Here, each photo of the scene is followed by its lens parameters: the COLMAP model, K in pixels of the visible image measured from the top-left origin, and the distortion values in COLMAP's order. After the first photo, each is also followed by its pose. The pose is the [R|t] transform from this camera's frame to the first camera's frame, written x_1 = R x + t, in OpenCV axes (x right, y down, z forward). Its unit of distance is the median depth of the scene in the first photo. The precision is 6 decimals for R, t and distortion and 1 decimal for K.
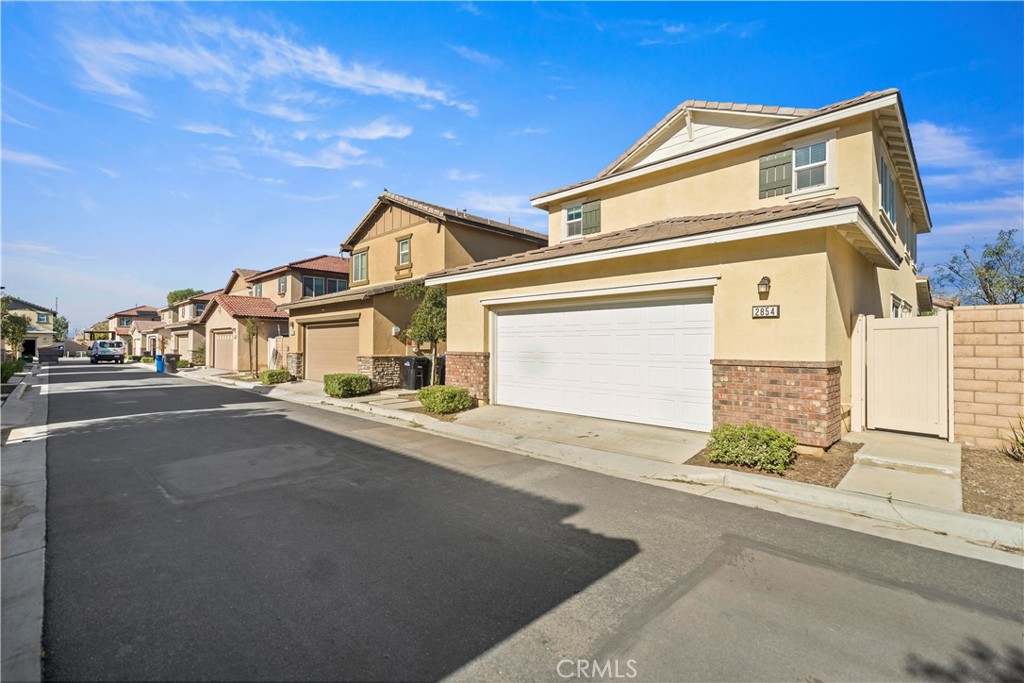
lens RADIAL K [[460.9, 0, 513.0], [0, 460.9, 343.6], [0, 0, 1]] dist [0.003190, -0.000350]
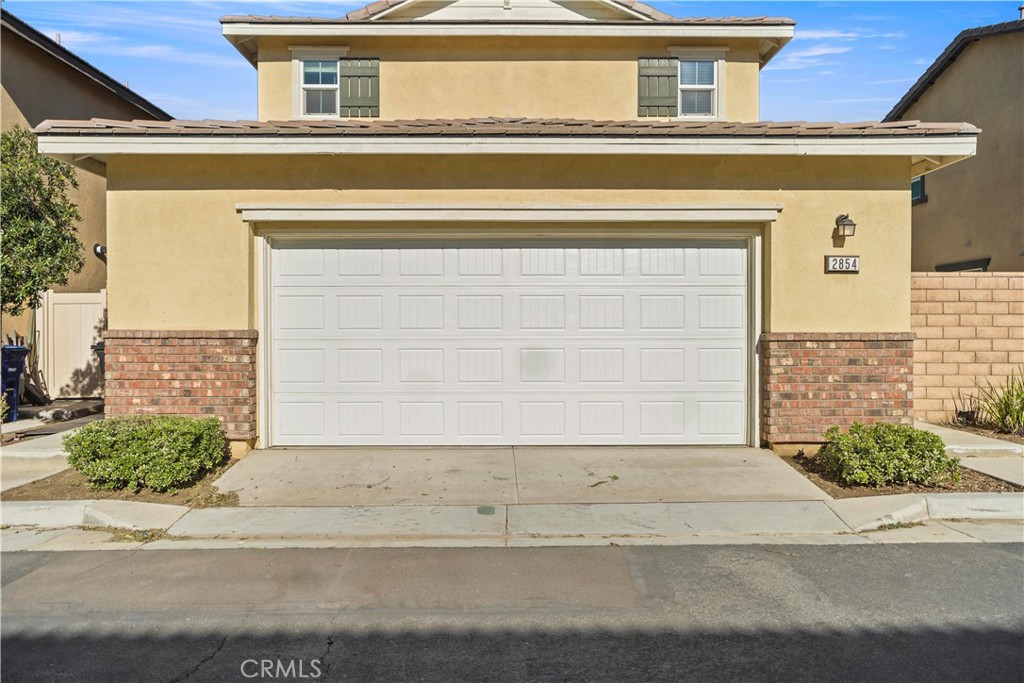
lens RADIAL K [[650.8, 0, 511.4], [0, 650.8, 337.0], [0, 0, 1]] dist [0.003005, 0.001586]
pose [[0.704781, -0.012781, 0.709310, -0.487271], [0.002120, 0.999871, 0.015910, 0.024224], [-0.709422, -0.009710, 0.704717, 0.600265]]
